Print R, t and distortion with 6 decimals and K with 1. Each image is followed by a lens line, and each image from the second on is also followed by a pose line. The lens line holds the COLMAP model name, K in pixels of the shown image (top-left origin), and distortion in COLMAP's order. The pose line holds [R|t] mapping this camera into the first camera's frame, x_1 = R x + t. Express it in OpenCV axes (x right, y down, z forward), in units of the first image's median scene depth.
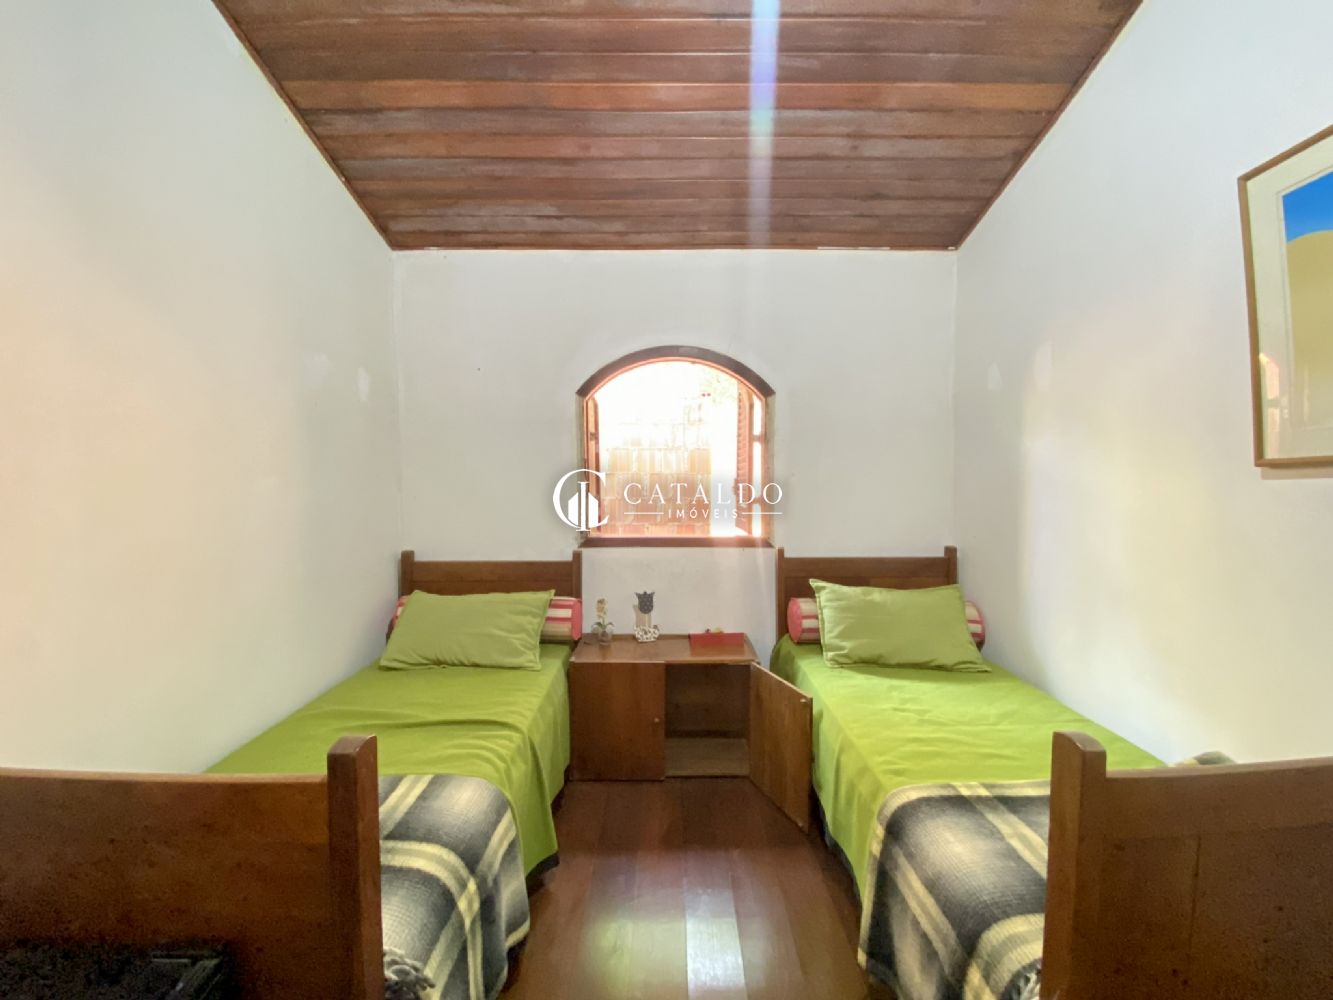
lens RADIAL K [[541.6, 0, 663.8], [0, 541.6, 498.4], [0, 0, 1]] dist [0.029034, -0.019679]
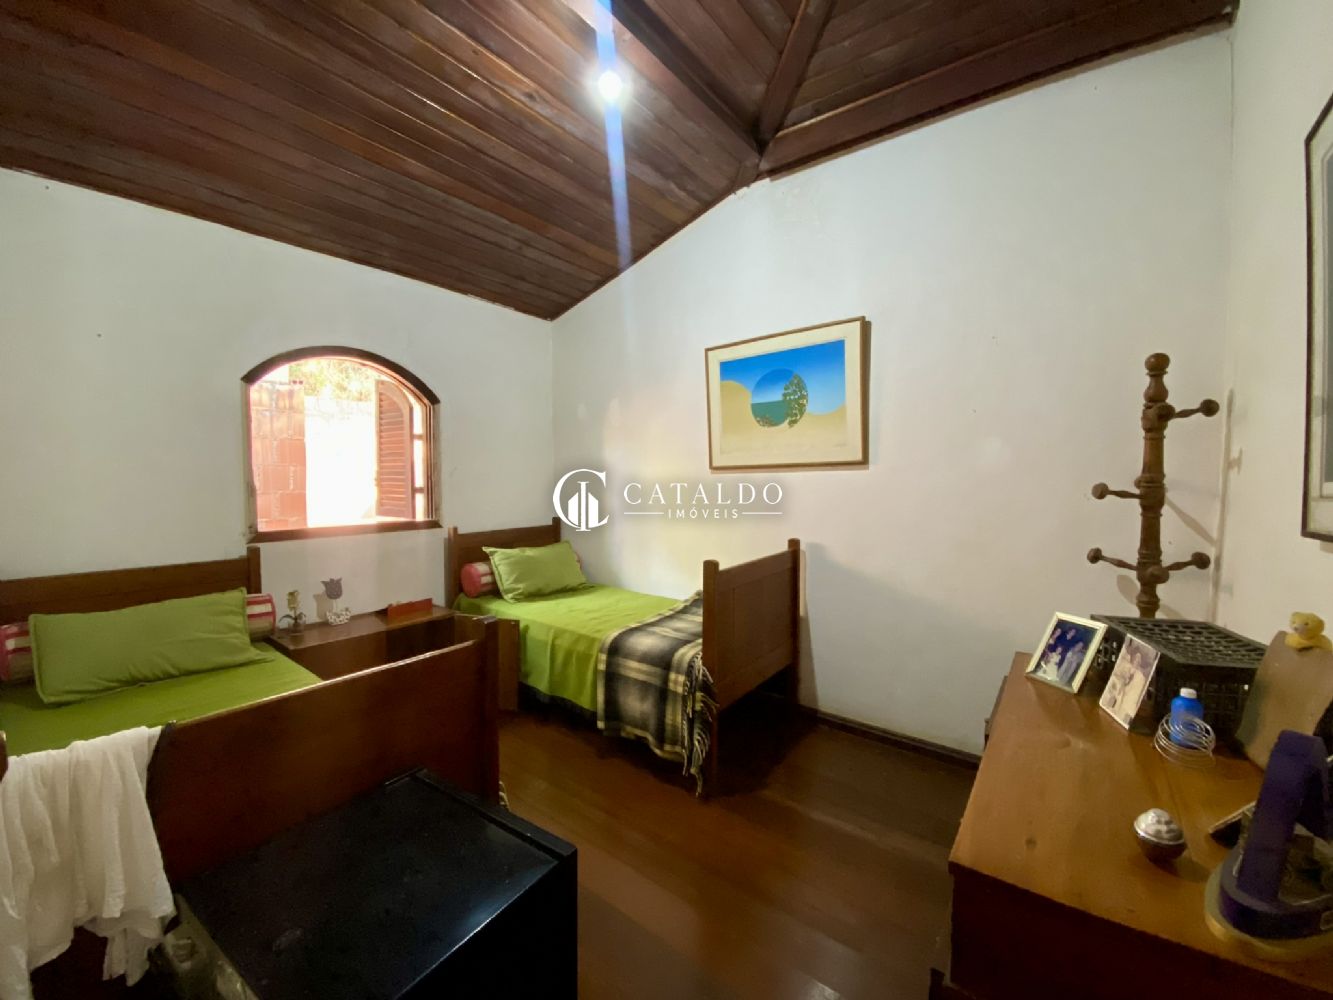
lens RADIAL K [[541.6, 0, 663.8], [0, 541.6, 498.4], [0, 0, 1]] dist [0.029034, -0.019679]
pose [[0.616756, -0.033498, 0.786442, -0.520738], [0.027313, 0.999403, 0.021149, 0.012572], [-0.786681, 0.008437, 0.617302, -0.184811]]
